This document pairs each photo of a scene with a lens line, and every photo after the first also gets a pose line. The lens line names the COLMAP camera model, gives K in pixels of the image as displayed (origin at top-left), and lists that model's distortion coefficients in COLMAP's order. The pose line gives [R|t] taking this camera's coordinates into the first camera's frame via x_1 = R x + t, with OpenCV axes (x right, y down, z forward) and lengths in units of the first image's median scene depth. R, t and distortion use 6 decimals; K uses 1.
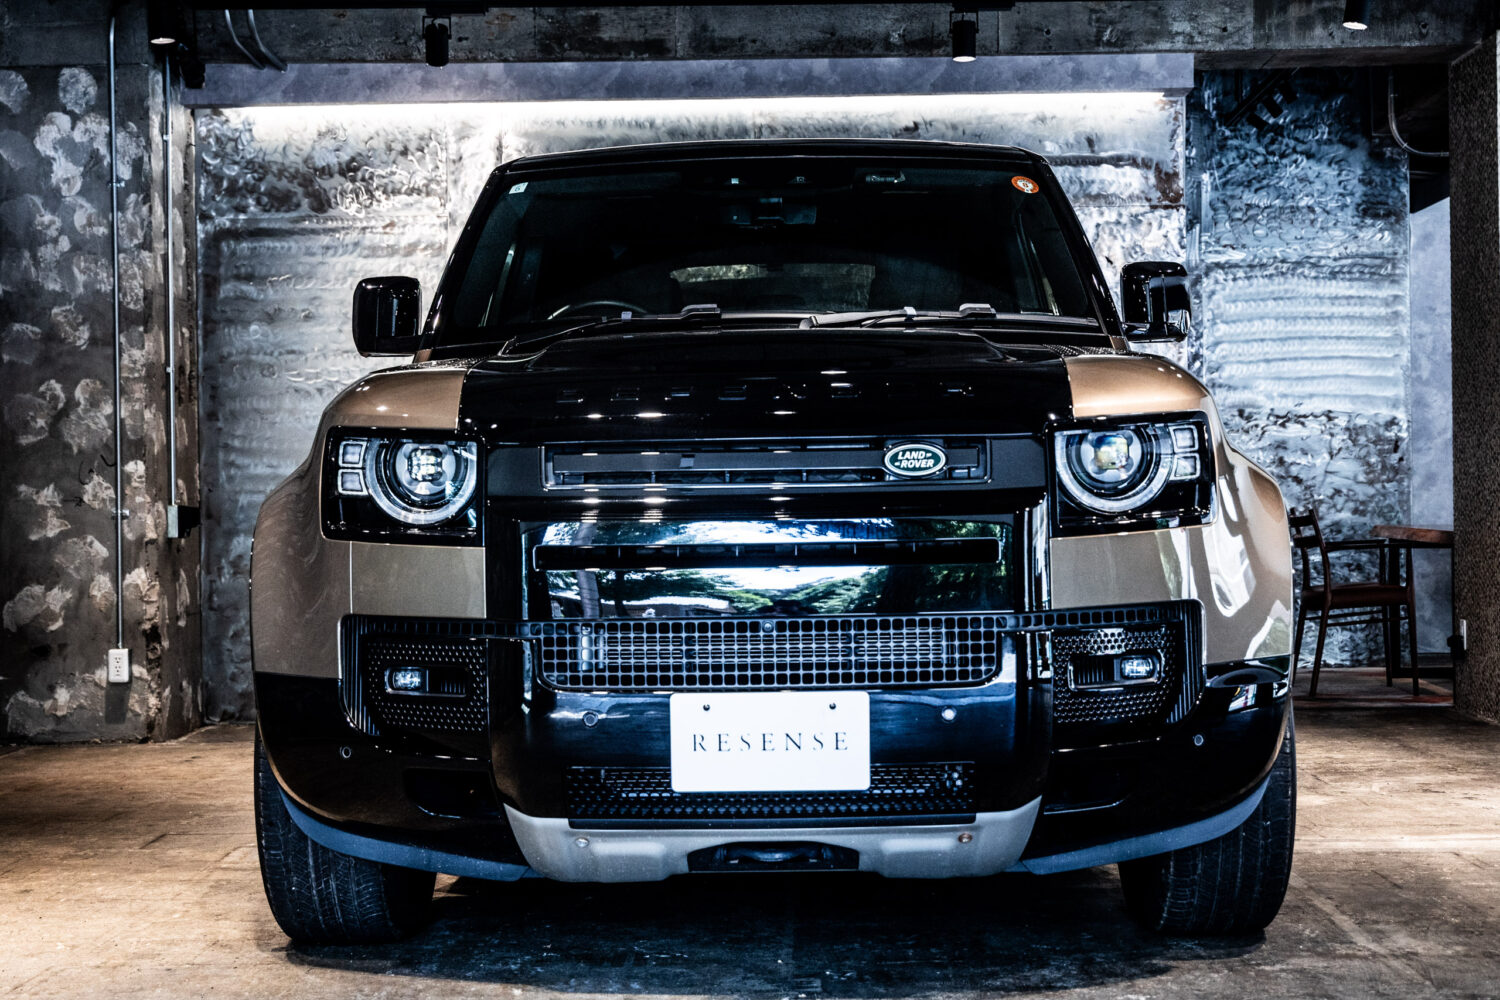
lens RADIAL K [[2327.6, 0, 750.0], [0, 2327.6, 500.0], [0, 0, 1]] dist [0.028174, -0.049219]
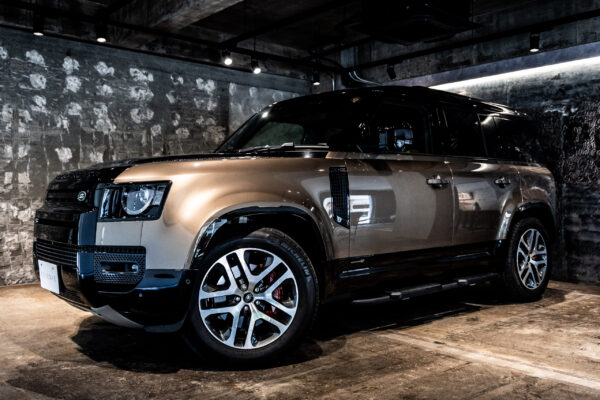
lens RADIAL K [[556.3, 0, 300.0], [0, 556.3, 200.0], [0, 0, 1]] dist [-0.008287, 0.007215]
pose [[0.666972, 0.018030, -0.744865, 0.393696], [-0.012415, 0.999837, 0.013086, -0.012005], [0.744979, 0.000519, 0.667087, 0.324986]]
